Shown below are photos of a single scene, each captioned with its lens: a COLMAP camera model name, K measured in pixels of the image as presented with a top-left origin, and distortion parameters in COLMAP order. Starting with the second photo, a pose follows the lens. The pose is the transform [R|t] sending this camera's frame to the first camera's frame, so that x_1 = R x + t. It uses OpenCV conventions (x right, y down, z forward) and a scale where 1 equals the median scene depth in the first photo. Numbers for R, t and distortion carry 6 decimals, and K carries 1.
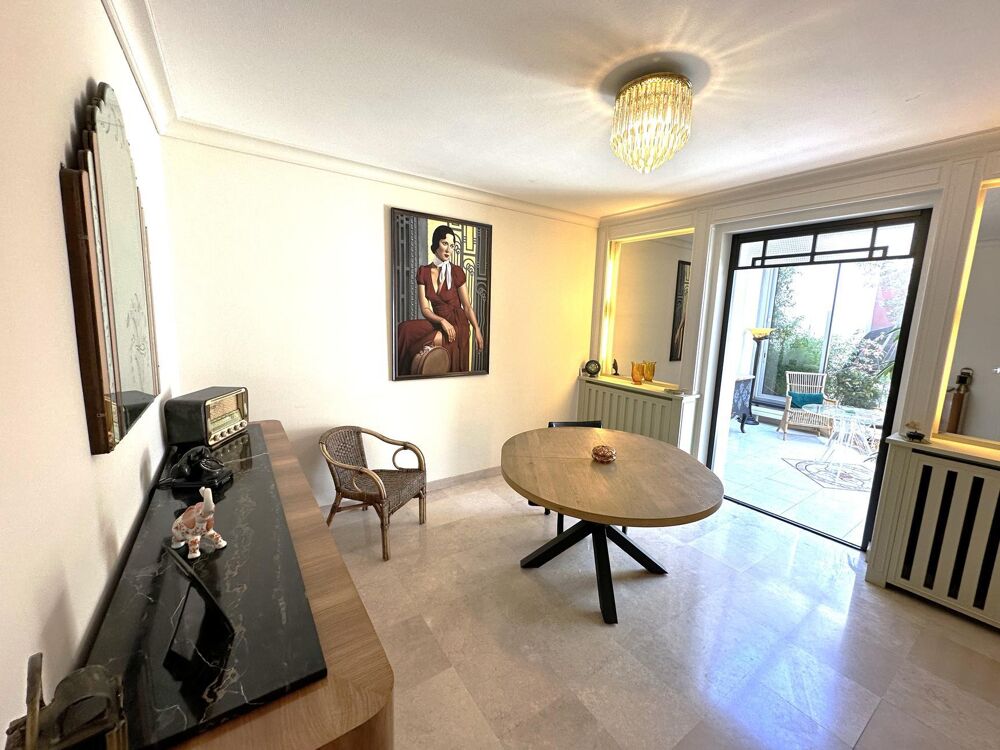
lens RADIAL K [[404.9, 0, 502.0], [0, 404.9, 375.4], [0, 0, 1]] dist [-0.019643, -0.000148]
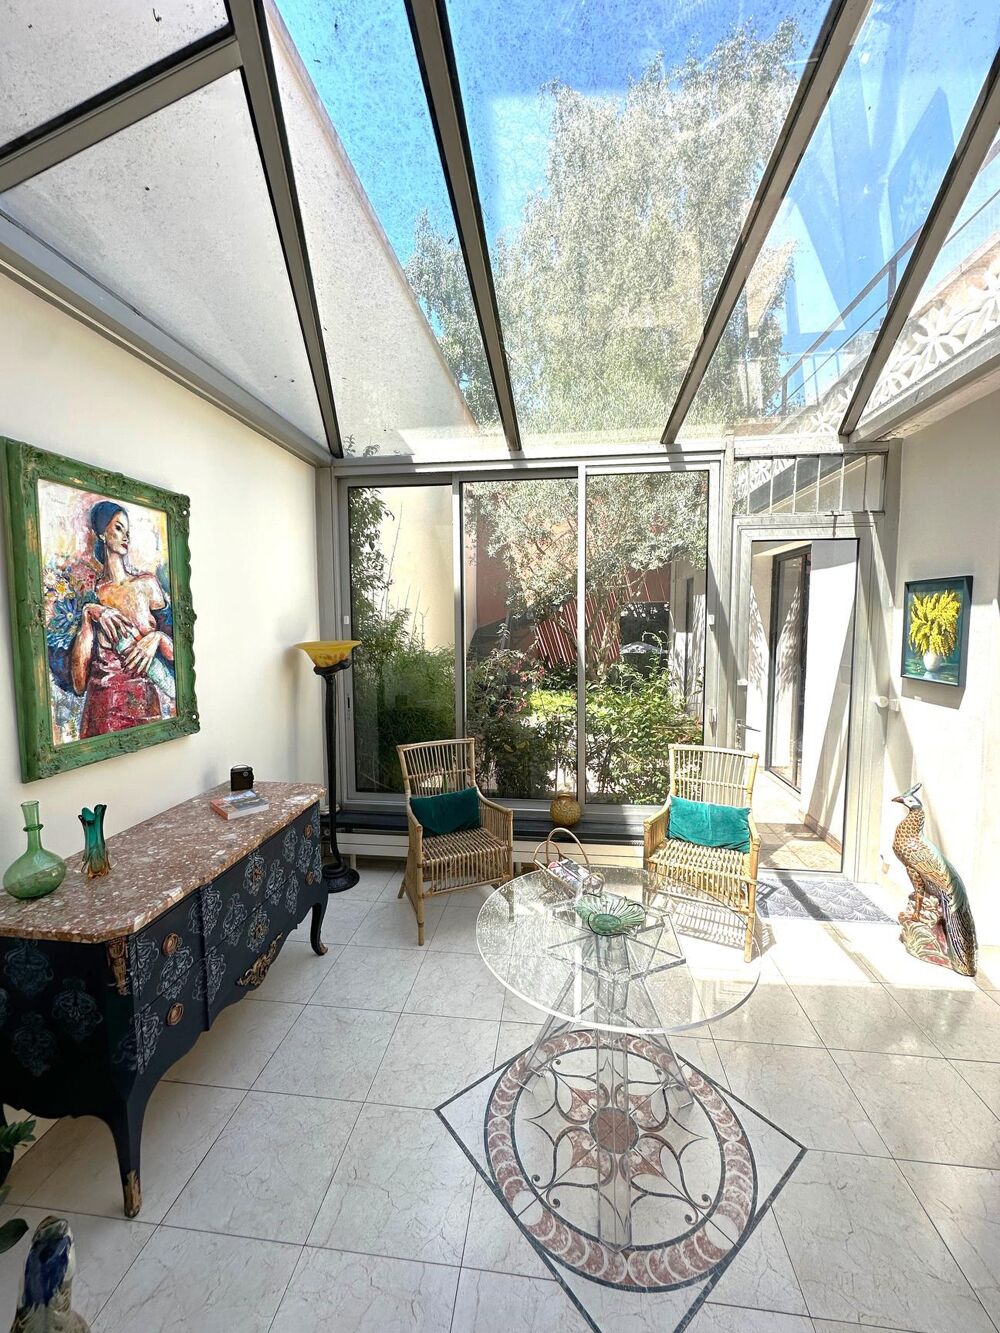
lens RADIAL K [[539.7, 0, 500.3], [0, 539.7, 667.0], [0, 0, 1]] dist [-0.019643, -0.000148]
pose [[0.658964, -0.095957, 0.746029, 0.646757], [0.138788, 0.990310, 0.004786, -0.129199], [-0.739260, 0.100387, 0.665896, 0.950621]]
